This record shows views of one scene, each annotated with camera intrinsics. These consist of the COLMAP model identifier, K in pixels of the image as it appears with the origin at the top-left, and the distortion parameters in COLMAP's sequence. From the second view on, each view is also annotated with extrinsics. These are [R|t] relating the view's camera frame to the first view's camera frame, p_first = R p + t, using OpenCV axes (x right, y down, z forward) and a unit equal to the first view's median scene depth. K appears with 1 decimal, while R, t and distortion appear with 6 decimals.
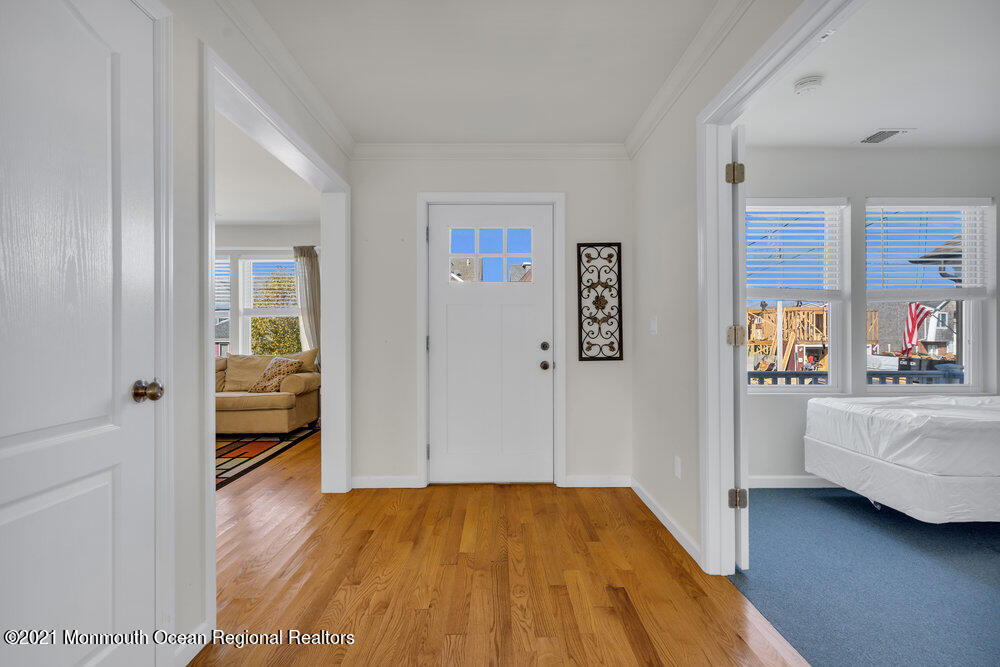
lens RADIAL K [[489.4, 0, 505.3], [0, 489.4, 335.2], [0, 0, 1]] dist [-0.003165, 0.000459]
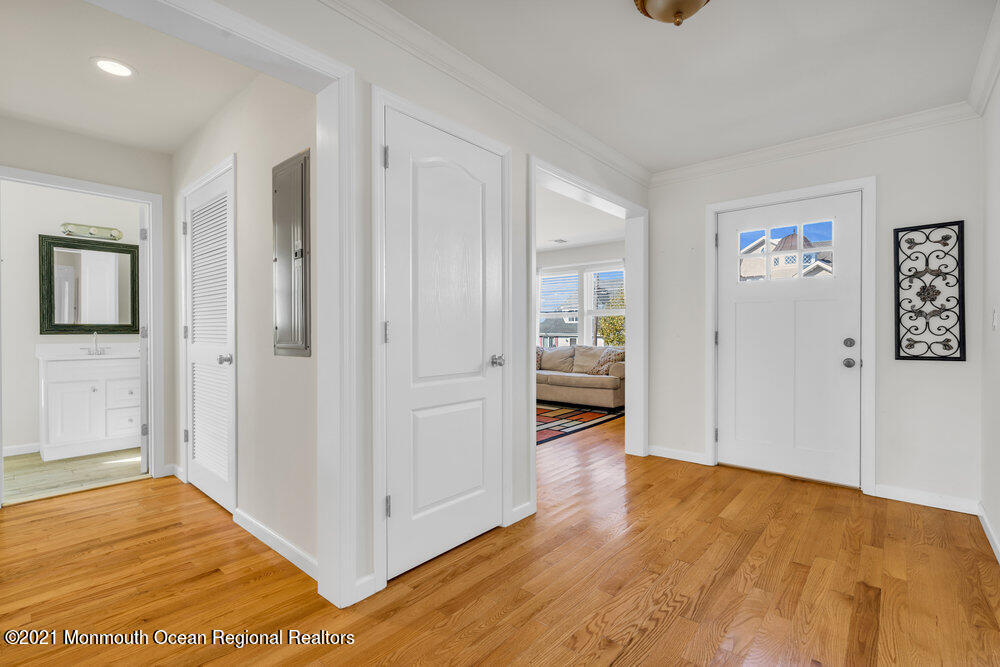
lens RADIAL K [[459.2, 0, 497.2], [0, 459.2, 334.8], [0, 0, 1]] dist [-0.003994, 0.001858]
pose [[0.746212, 0.007628, -0.665664, 0.164174], [-0.001546, 0.999952, 0.009727, -0.000109], [0.665706, -0.006229, 0.746188, -0.115290]]
